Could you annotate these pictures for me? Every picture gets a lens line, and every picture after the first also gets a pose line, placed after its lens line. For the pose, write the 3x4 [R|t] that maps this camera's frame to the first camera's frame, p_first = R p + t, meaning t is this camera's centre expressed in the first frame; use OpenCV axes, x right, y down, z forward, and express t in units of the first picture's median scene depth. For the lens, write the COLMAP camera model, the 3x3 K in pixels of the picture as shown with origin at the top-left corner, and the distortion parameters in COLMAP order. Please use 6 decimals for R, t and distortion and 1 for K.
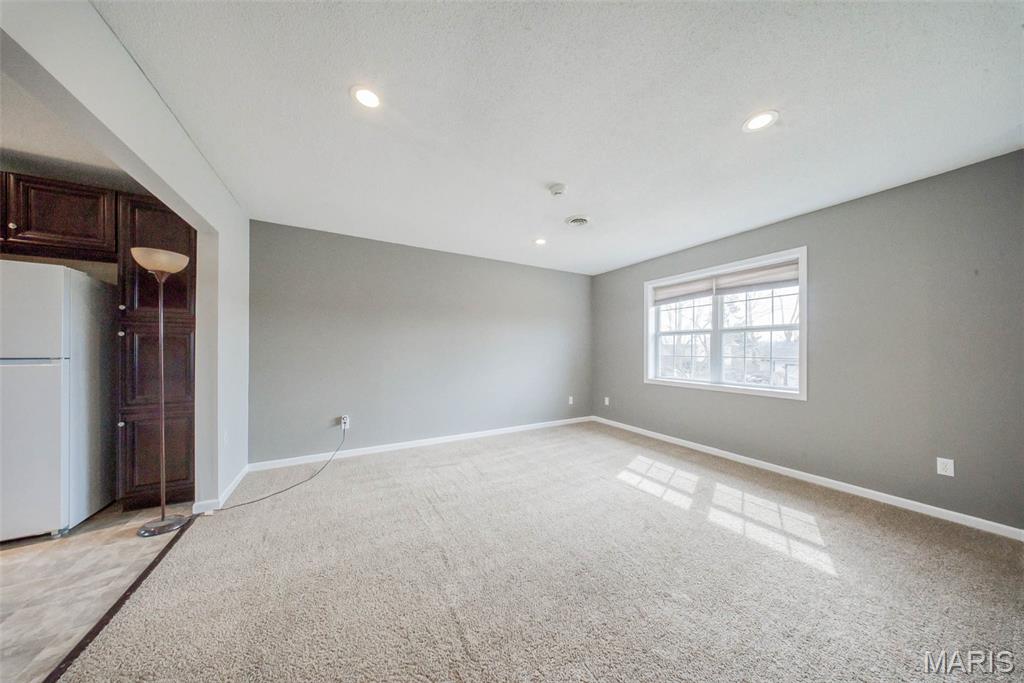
lens RADIAL K [[305.5, 0, 514.7], [0, 305.5, 351.9], [0, 0, 1]] dist [-0.000145, -0.000095]
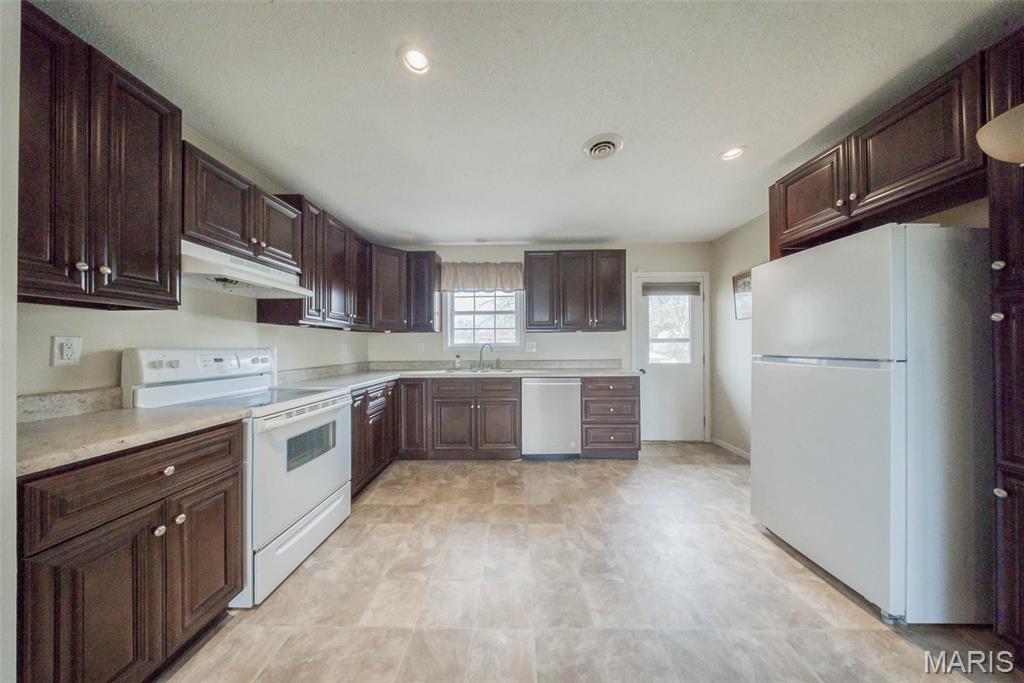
lens RADIAL K [[299.3, 0, 511.7], [0, 299.3, 344.0], [0, 0, 1]] dist [0.001338, -0.001912]
pose [[-0.500269, -0.006945, -0.865842, -0.313870], [-0.000796, 0.999971, -0.007561, -0.006856], [0.865870, -0.003093, -0.500260, 0.381364]]
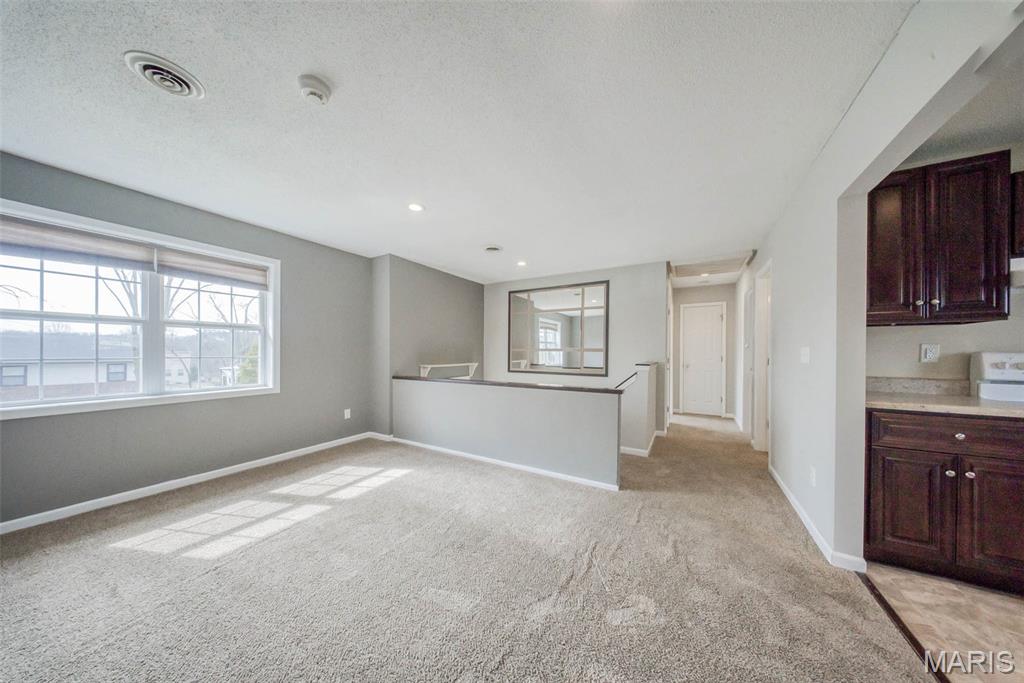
lens RADIAL K [[305.5, 0, 514.7], [0, 305.5, 351.9], [0, 0, 1]] dist [-0.000145, -0.000095]
pose [[-0.511828, -0.008240, 0.859048, -0.467794], [-0.001675, 0.999962, 0.008594, -0.006878], [-0.859086, 0.002960, -0.511822, 0.754955]]
